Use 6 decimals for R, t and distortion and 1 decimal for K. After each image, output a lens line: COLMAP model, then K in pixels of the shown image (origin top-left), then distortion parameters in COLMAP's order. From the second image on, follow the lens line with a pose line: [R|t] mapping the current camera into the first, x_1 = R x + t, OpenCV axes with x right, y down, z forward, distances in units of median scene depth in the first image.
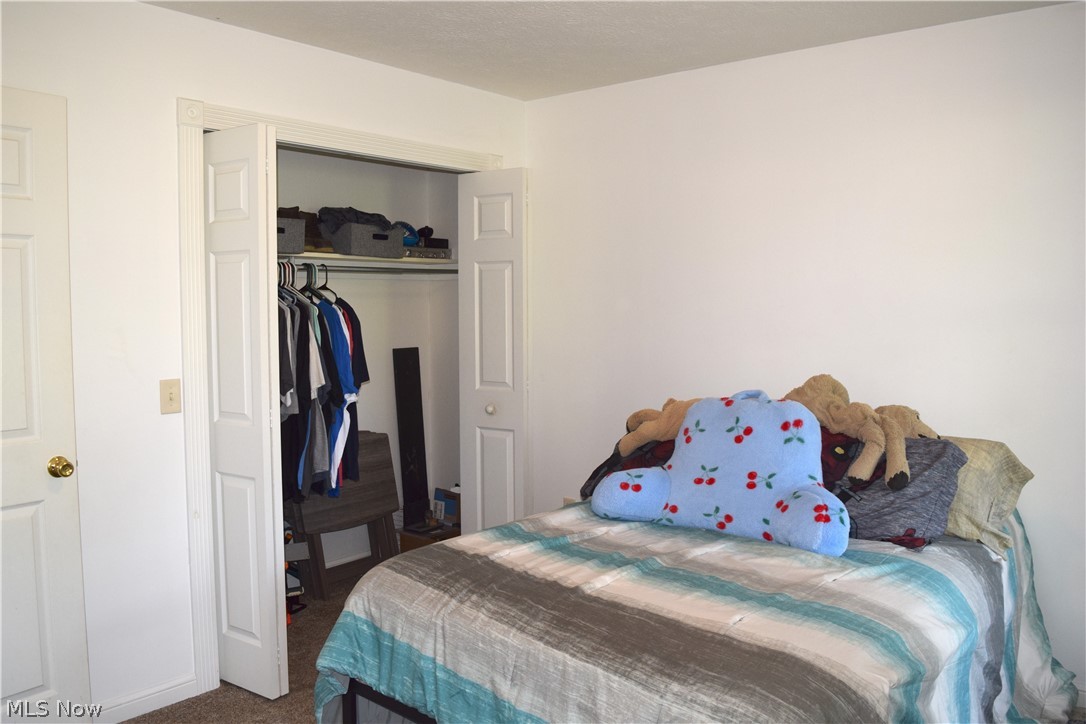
lens RADIAL K [[853.6, 0, 543.0], [0, 853.6, 362.0], [0, 0, 1]] dist [-0.094638, 0.021122]
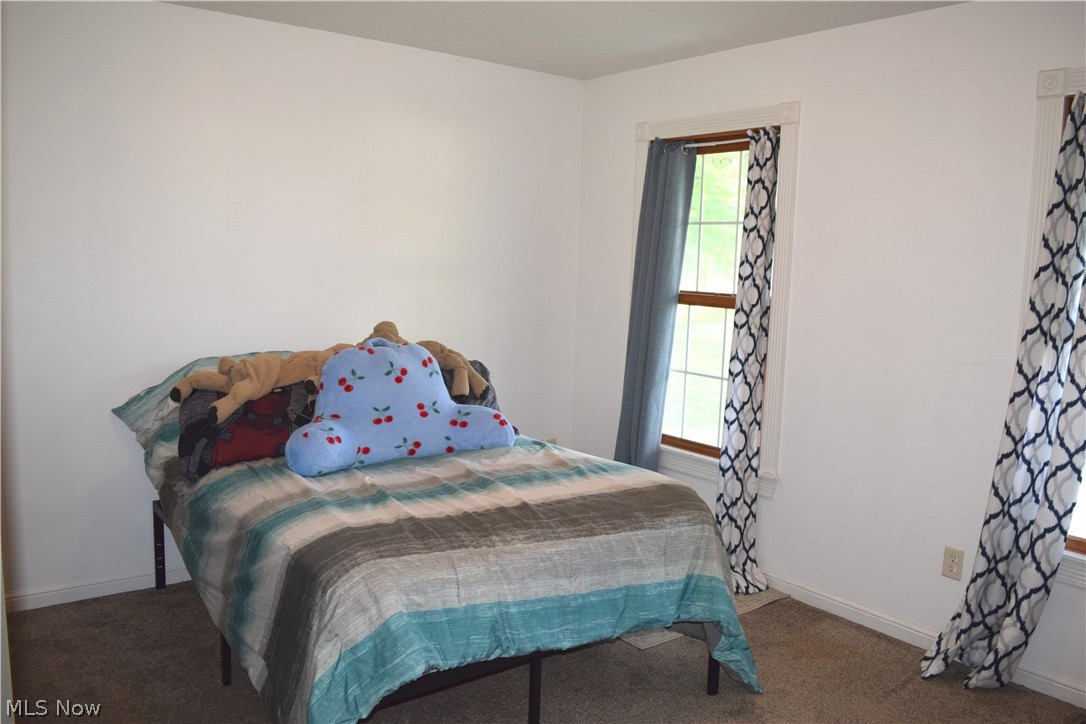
lens RADIAL K [[853.6, 0, 543.0], [0, 853.6, 362.0], [0, 0, 1]] dist [-0.094638, 0.021122]
pose [[0.226170, -0.109919, 0.967866, -0.912553], [0.031665, 0.993917, 0.105478, -0.055134], [-0.973573, 0.006792, 0.228275, 0.554955]]
